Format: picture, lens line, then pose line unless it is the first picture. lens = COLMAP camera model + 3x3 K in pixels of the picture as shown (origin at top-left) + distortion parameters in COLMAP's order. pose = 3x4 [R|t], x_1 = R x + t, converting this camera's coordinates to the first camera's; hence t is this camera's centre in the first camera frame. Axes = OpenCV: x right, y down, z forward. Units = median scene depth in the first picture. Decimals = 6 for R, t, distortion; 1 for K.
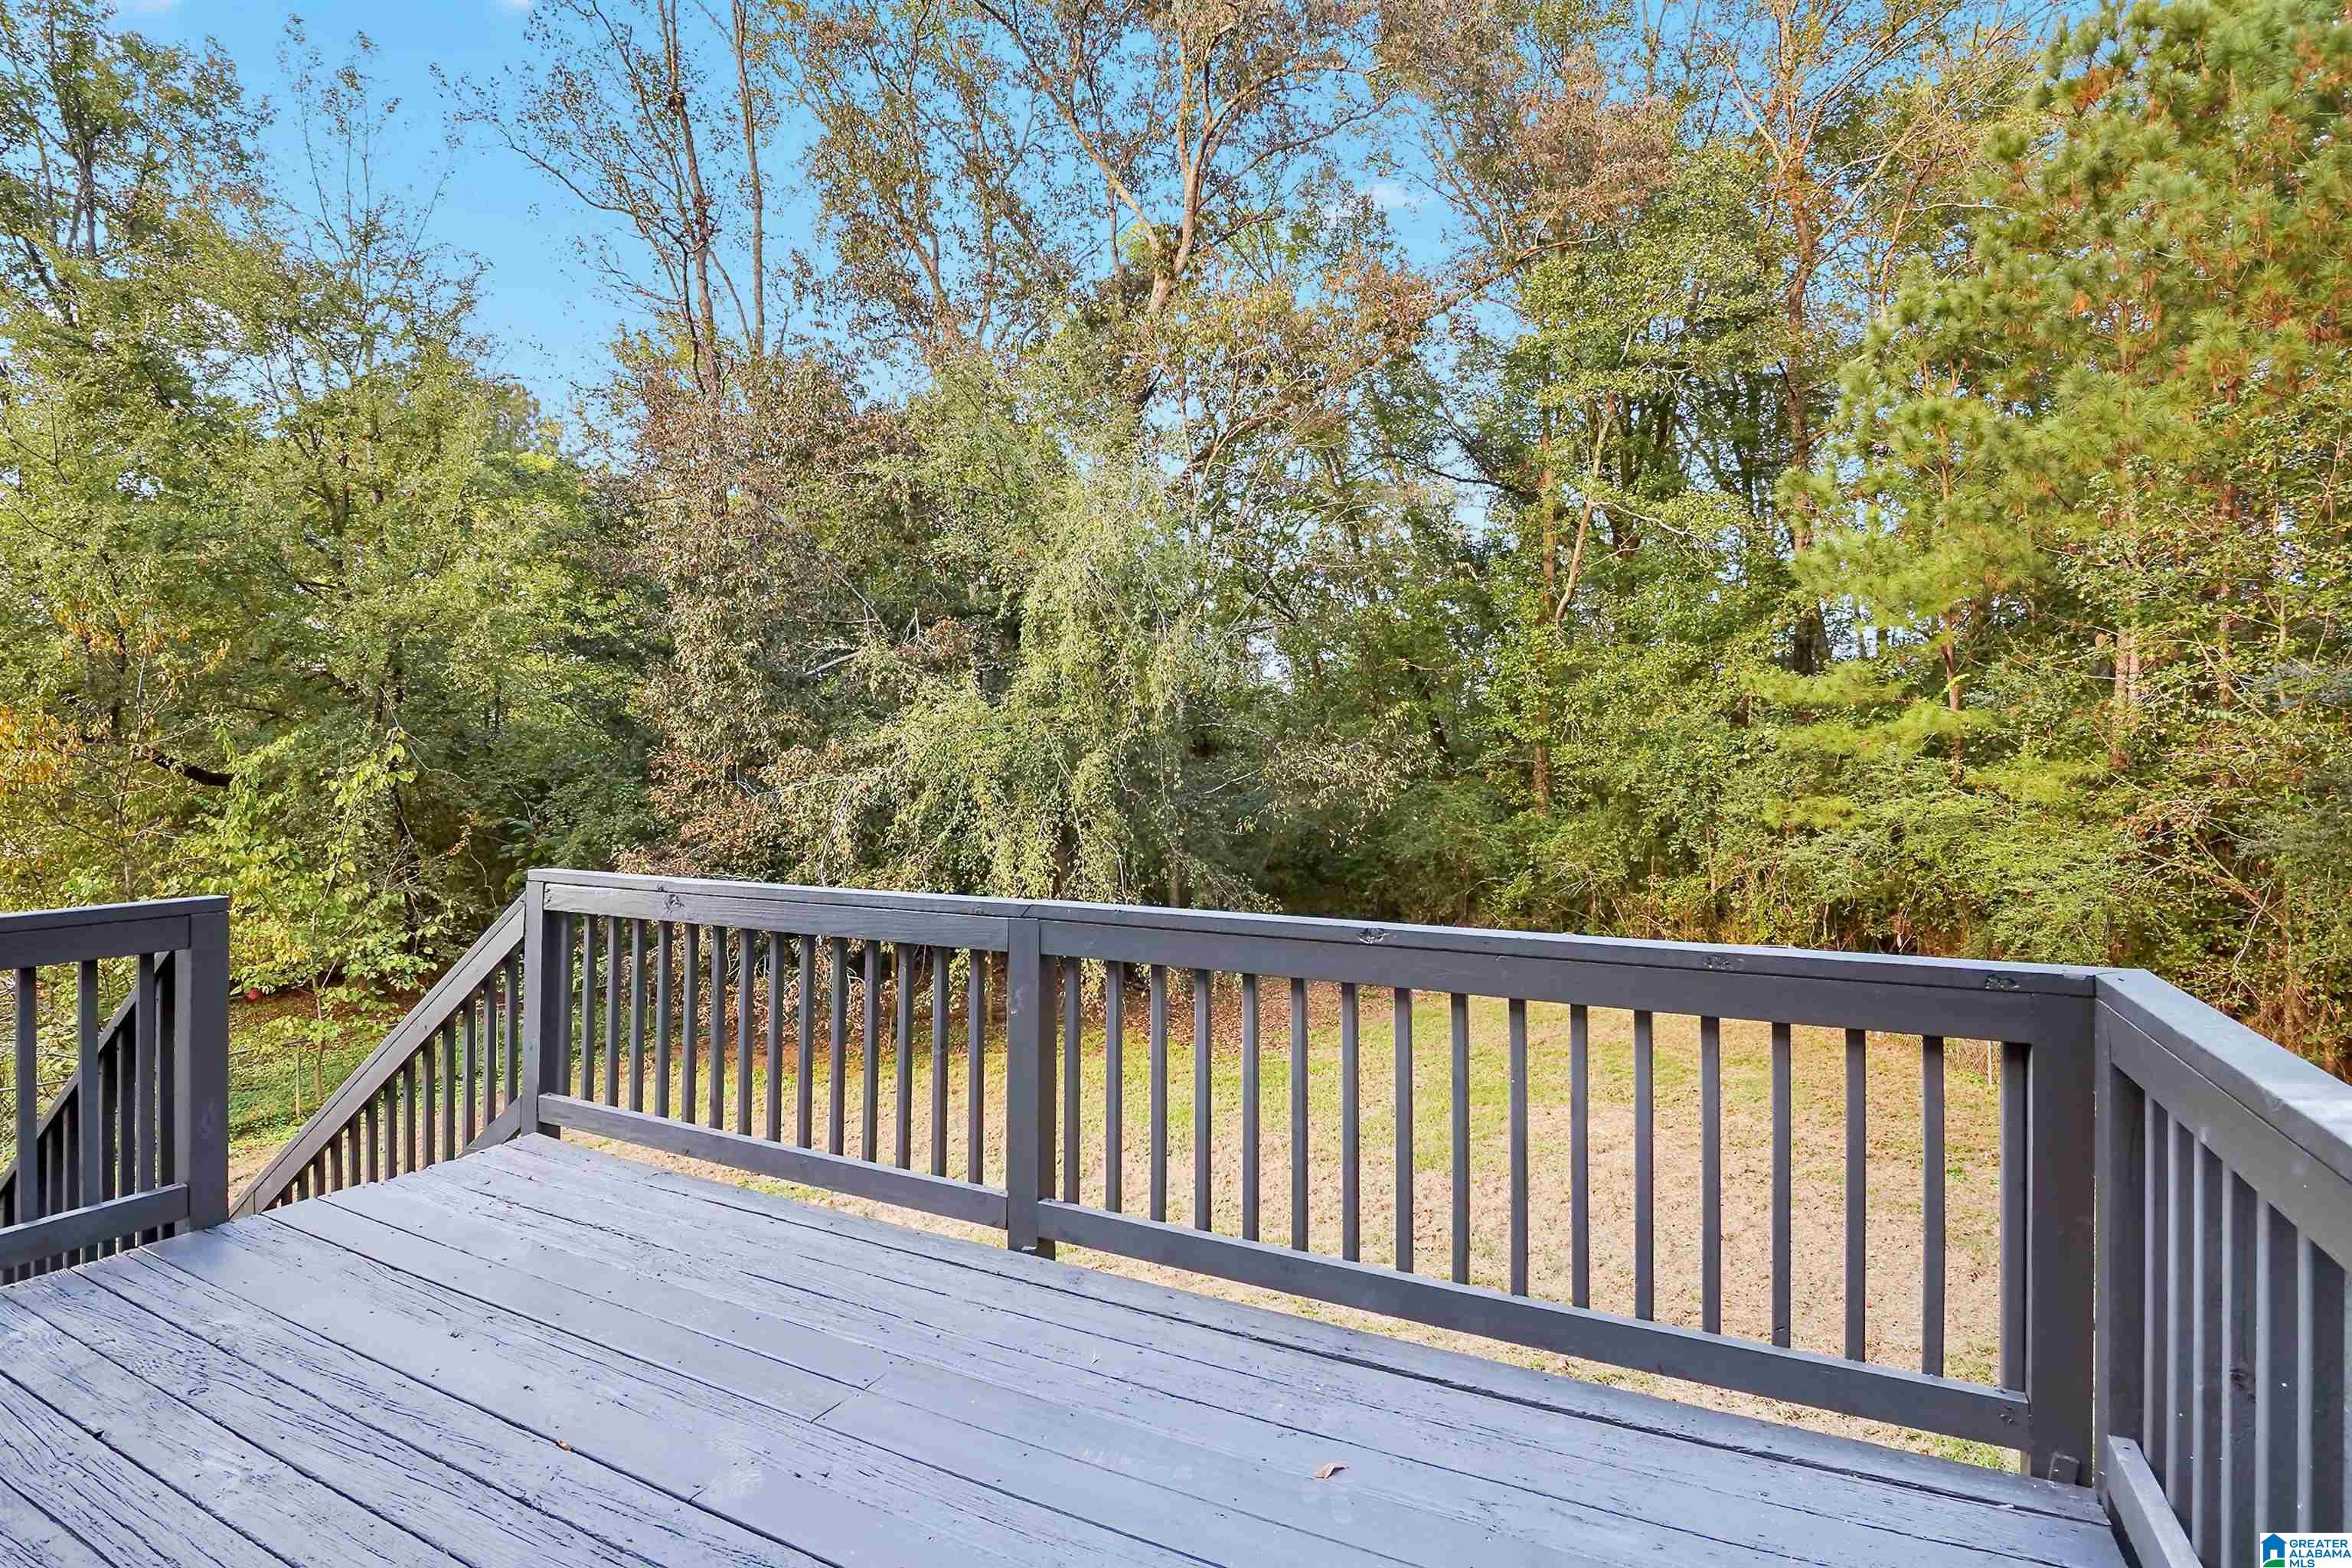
lens RADIAL K [[1164.1, 0, 1153.6], [0, 1164.1, 737.4], [0, 0, 1]] dist [-0.021937, -0.001887]
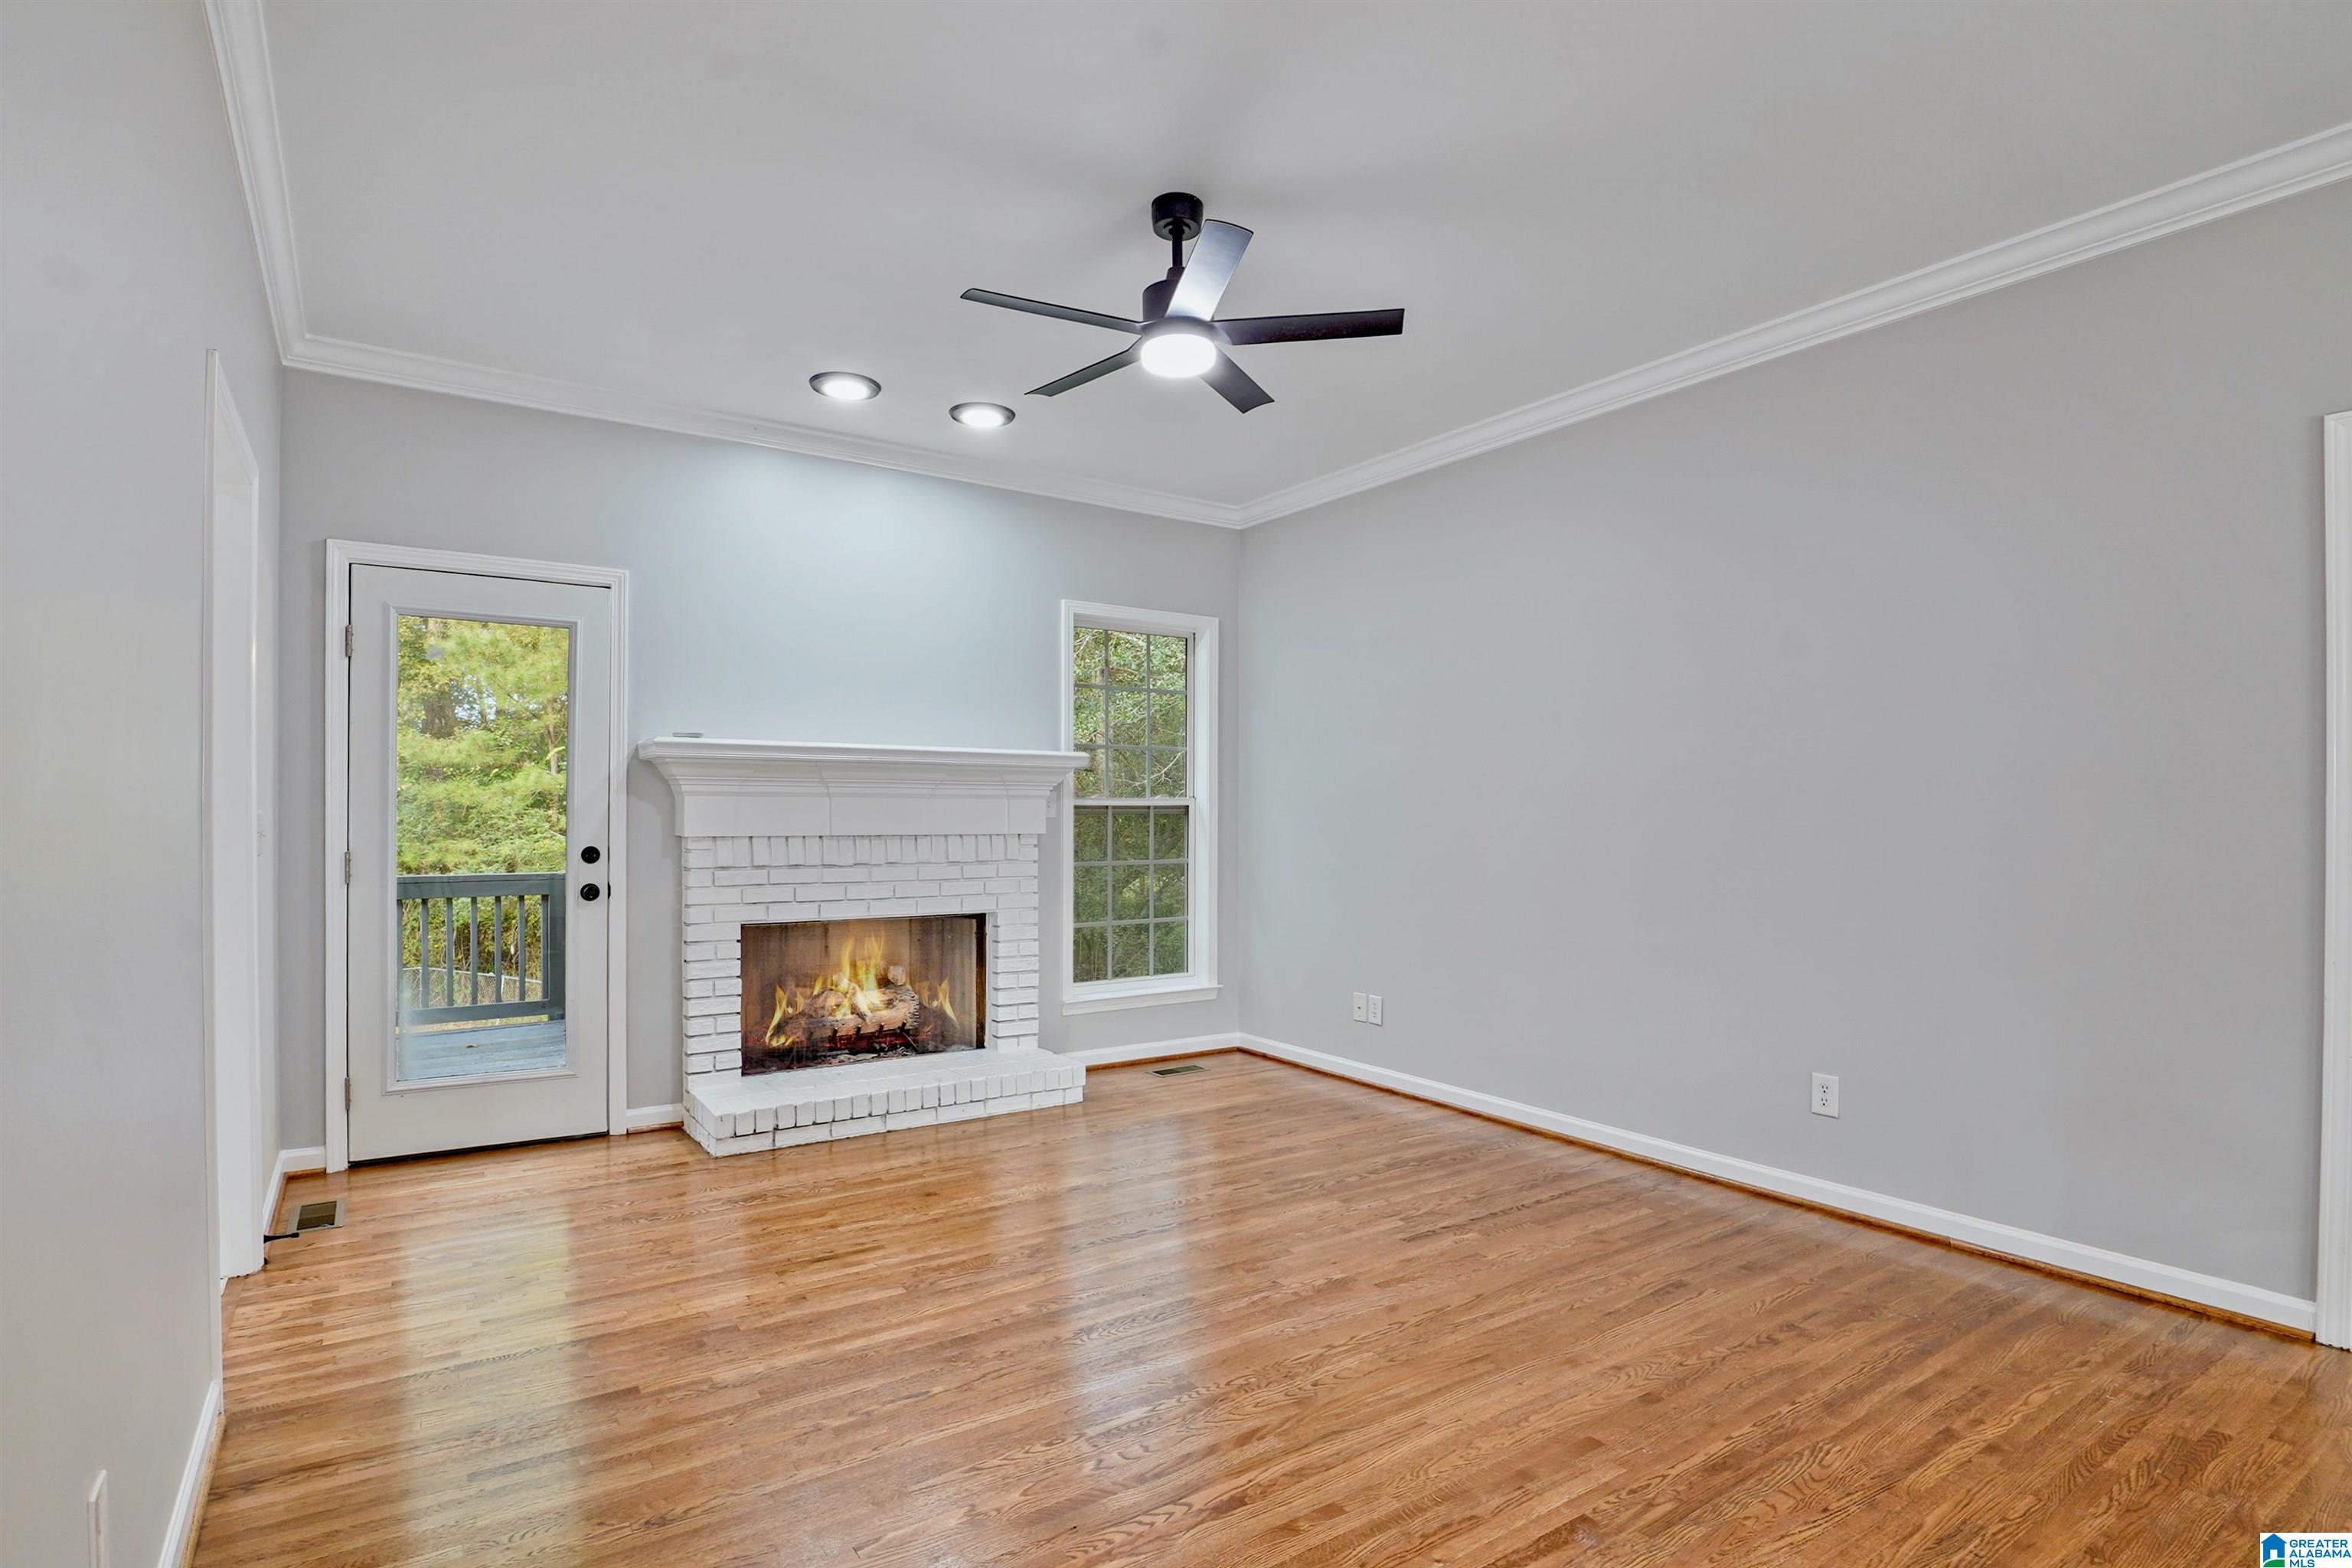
lens RADIAL K [[1164.1, 0, 1150.0], [0, 1164.1, 819.4], [0, 0, 1]] dist [-0.021937, -0.001887]
pose [[0.474111, -0.004317, 0.880455, -0.160129], [-0.019848, 0.999681, 0.015590, -0.004809], [-0.880241, -0.024866, 0.473874, -0.248799]]
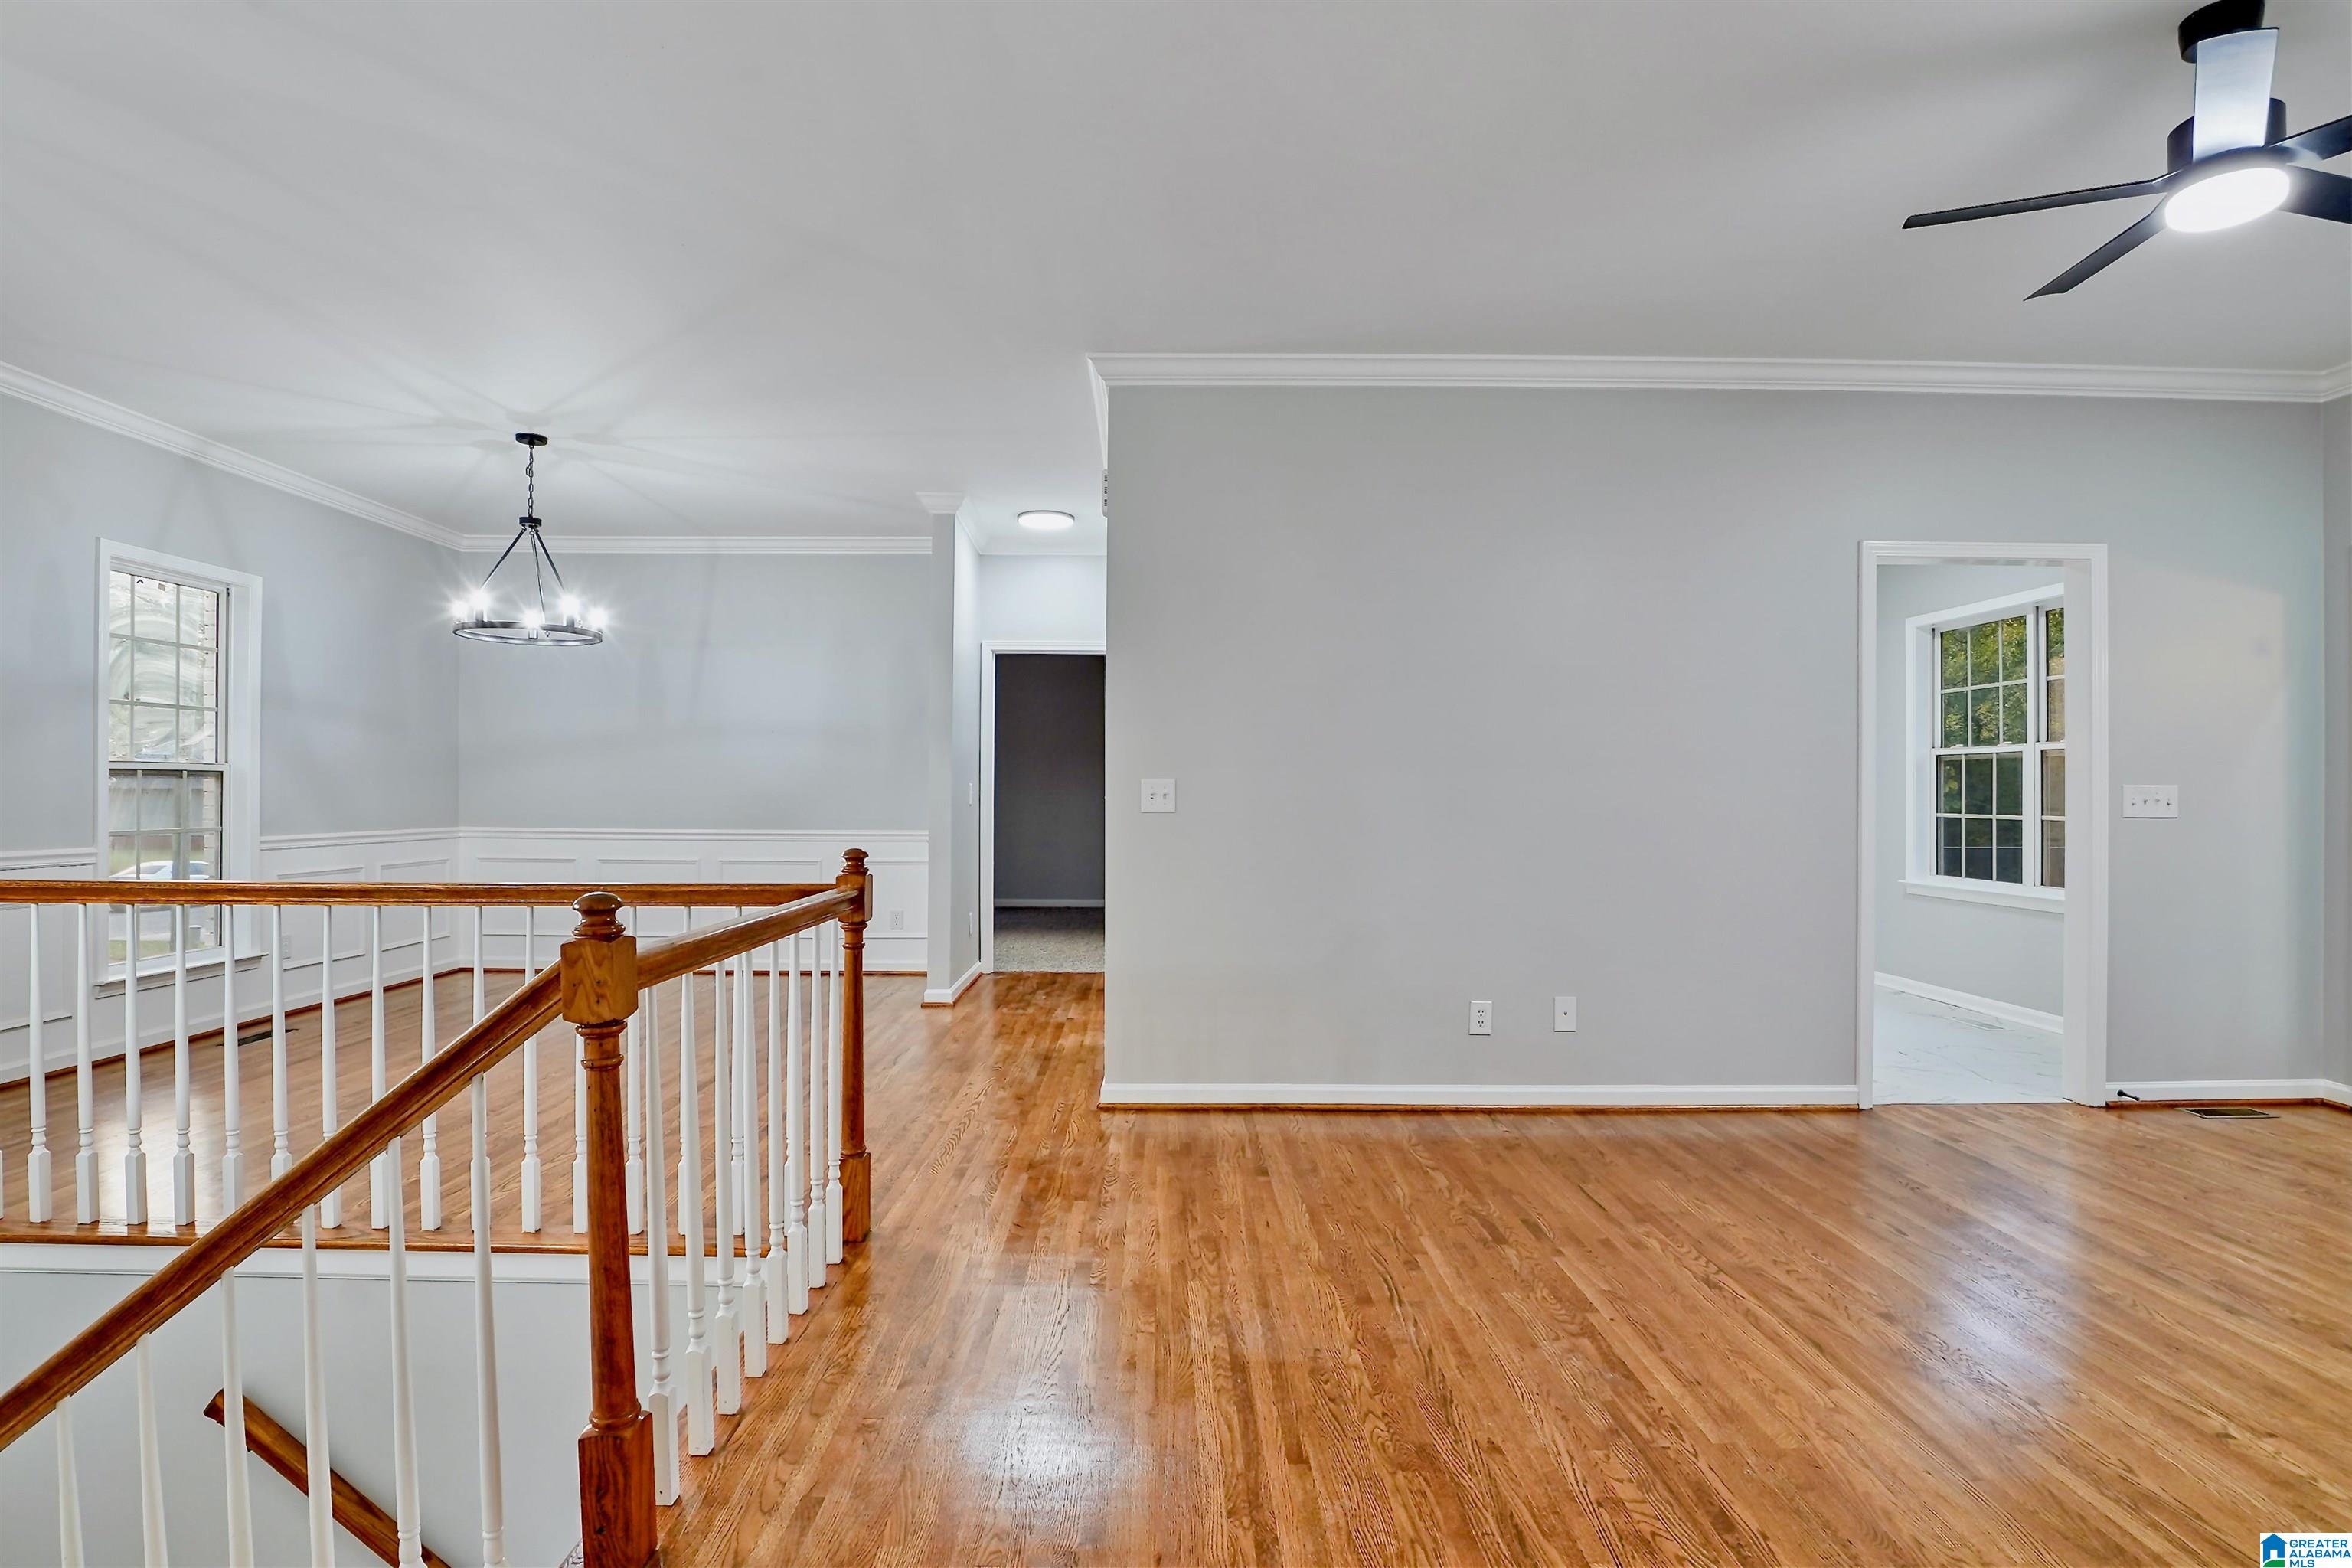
lens RADIAL K [[1164.1, 0, 1169.2], [0, 1164.1, 785.4], [0, 0, 1]] dist [-0.021937, -0.001887]
pose [[0.479338, -0.005404, -0.877614, 0.040856], [0.014260, 0.999897, 0.001632, -0.003833], [0.877515, -0.013297, 0.479365, -0.338941]]
